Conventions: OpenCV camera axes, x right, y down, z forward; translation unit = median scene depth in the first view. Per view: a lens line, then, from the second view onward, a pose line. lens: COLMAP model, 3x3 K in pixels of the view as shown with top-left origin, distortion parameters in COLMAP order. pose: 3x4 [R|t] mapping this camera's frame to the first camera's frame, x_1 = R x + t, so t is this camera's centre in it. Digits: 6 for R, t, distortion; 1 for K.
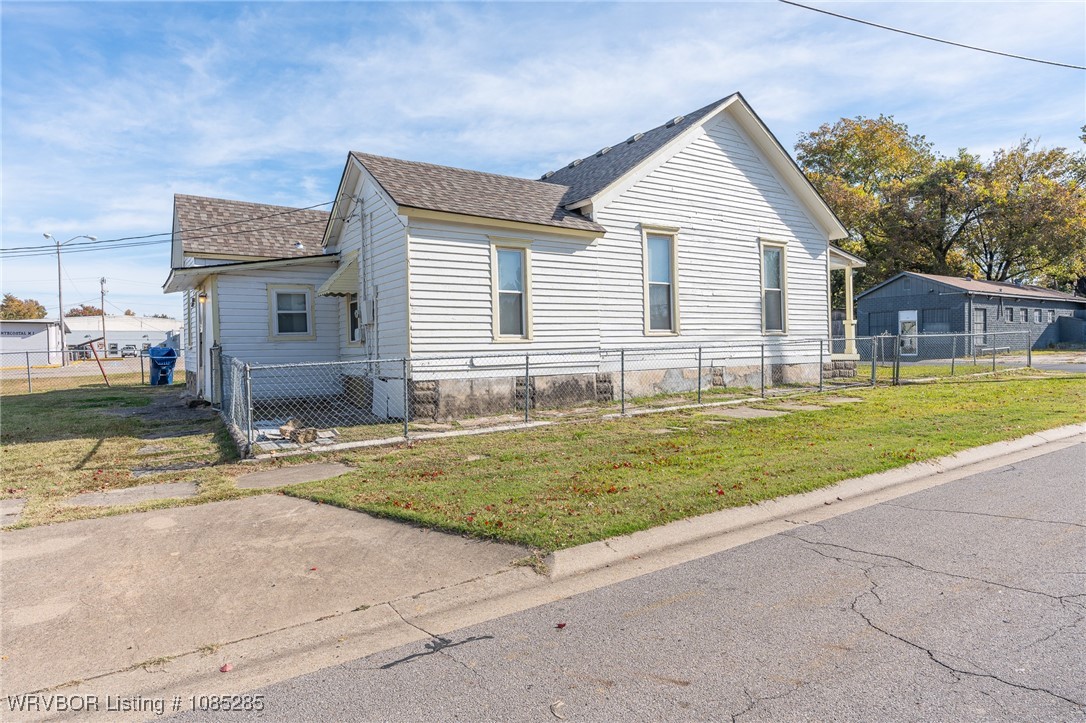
lens RADIAL K [[632.5, 0, 540.7], [0, 632.5, 361.0], [0, 0, 1]] dist [-0.006101, -0.000563]
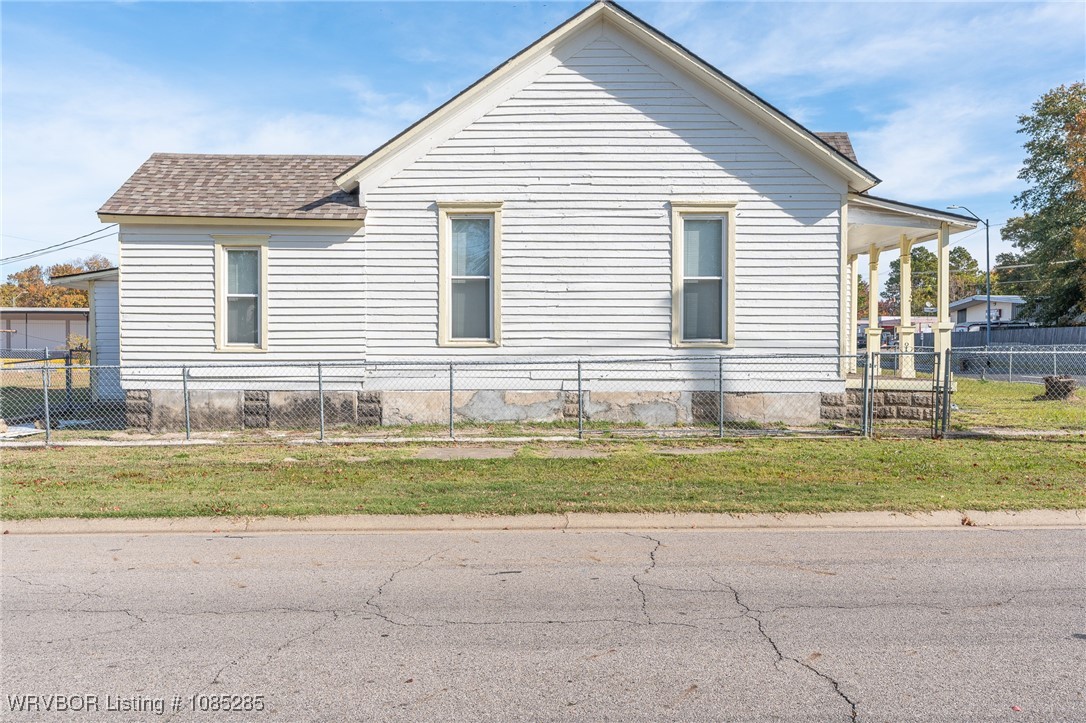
lens RADIAL K [[902.2, 0, 538.1], [0, 902.2, 382.0], [0, 0, 1]] dist [0.001651, -0.003340]
pose [[0.835103, 0.041755, -0.548507, 0.919159], [-0.029943, 0.999087, 0.030466, -0.034815], [0.549278, -0.009019, 0.835591, 0.143081]]
